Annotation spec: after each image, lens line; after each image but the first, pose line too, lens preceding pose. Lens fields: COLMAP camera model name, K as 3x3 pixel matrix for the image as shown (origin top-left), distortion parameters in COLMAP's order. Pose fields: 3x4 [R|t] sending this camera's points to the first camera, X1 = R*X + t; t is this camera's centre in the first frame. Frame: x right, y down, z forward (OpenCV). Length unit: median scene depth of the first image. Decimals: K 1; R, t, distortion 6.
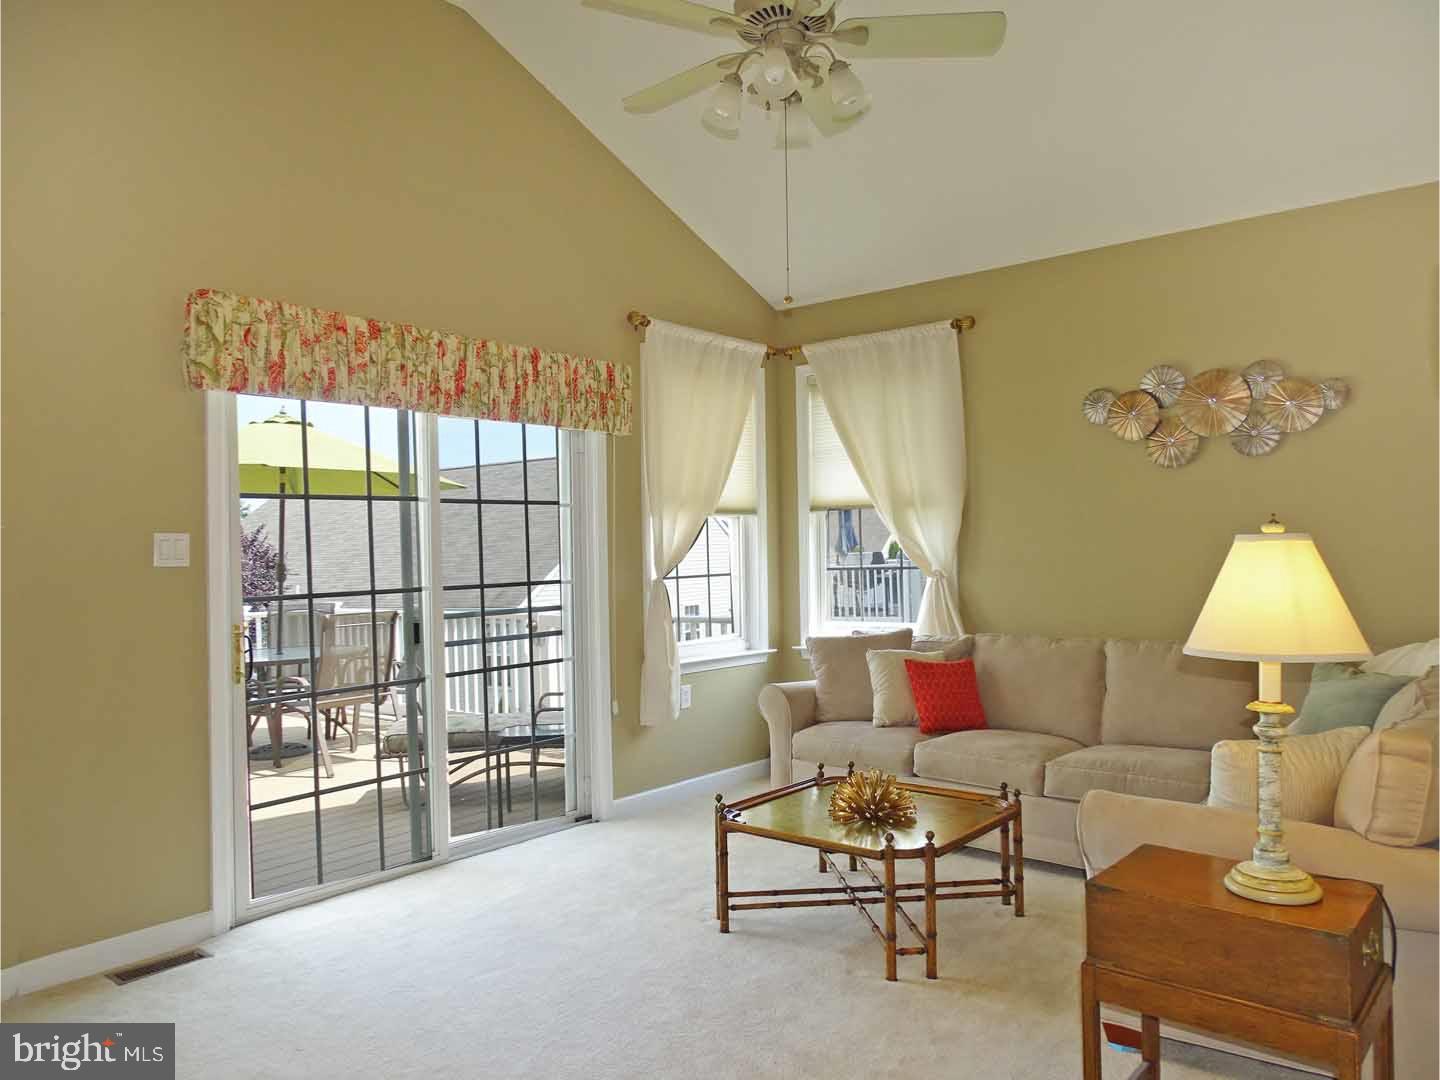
lens RADIAL K [[1028.7, 0, 715.6], [0, 1028.7, 546.7], [0, 0, 1]] dist [0.008224, -0.005927]
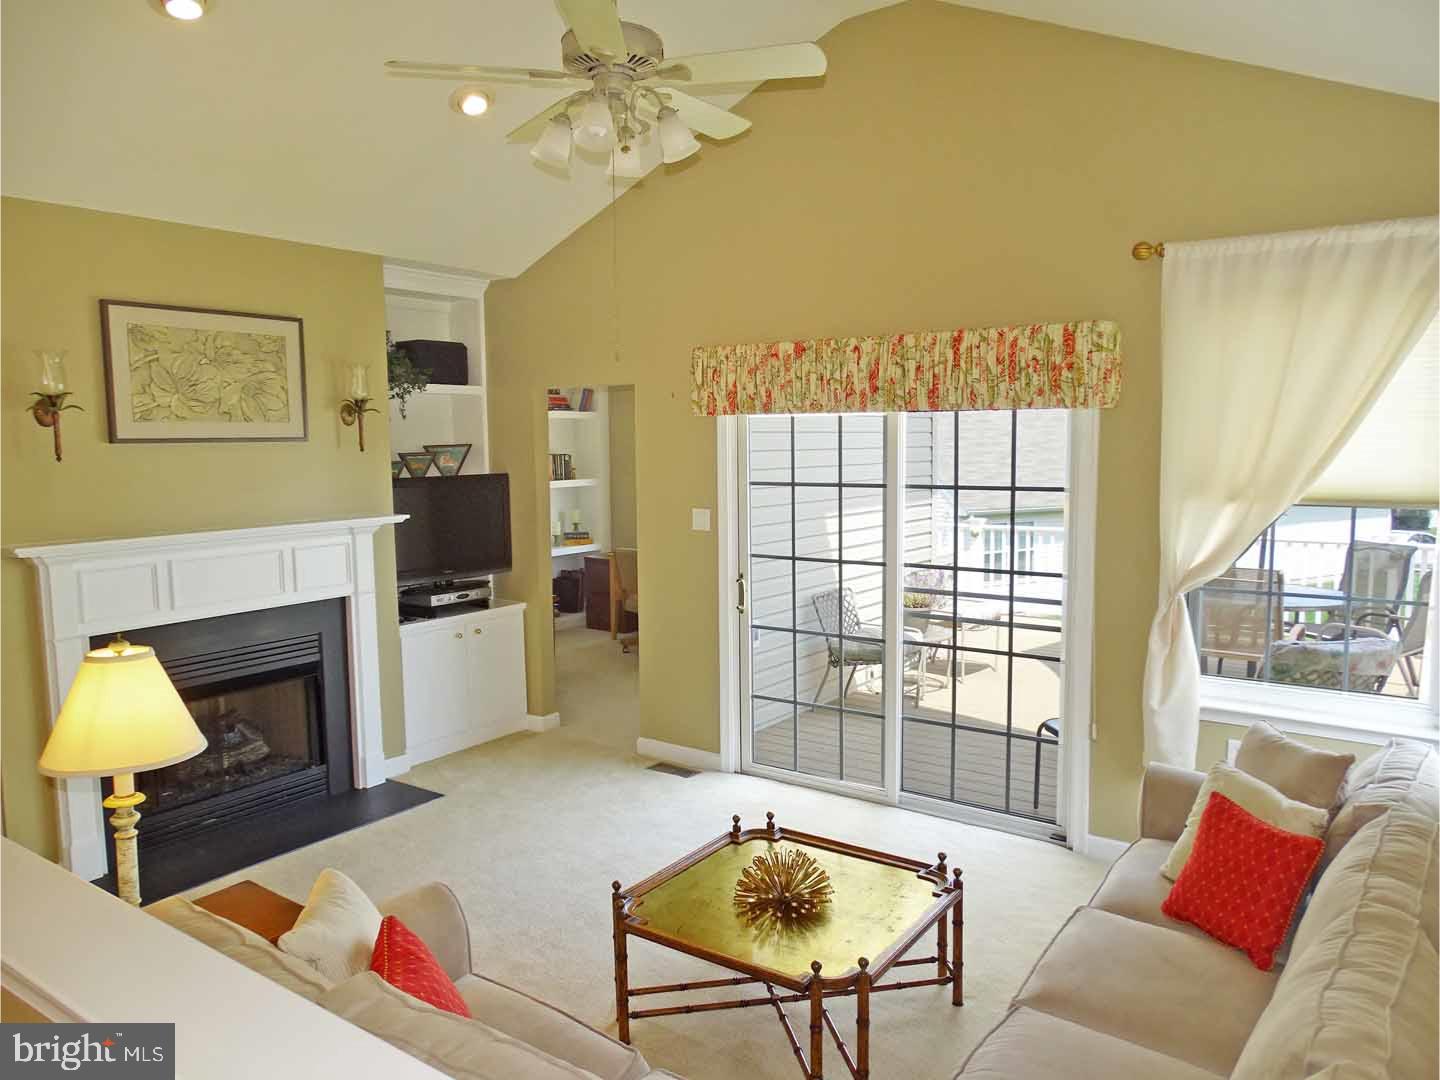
lens RADIAL K [[1028.7, 0, 716.1], [0, 1028.7, 540.6], [0, 0, 1]] dist [0.008224, -0.005927]
pose [[0.071580, 0.126072, -0.989435, 0.843881], [0.015774, 0.991713, 0.127504, -0.135843], [0.997310, -0.024734, 0.068999, 0.767094]]
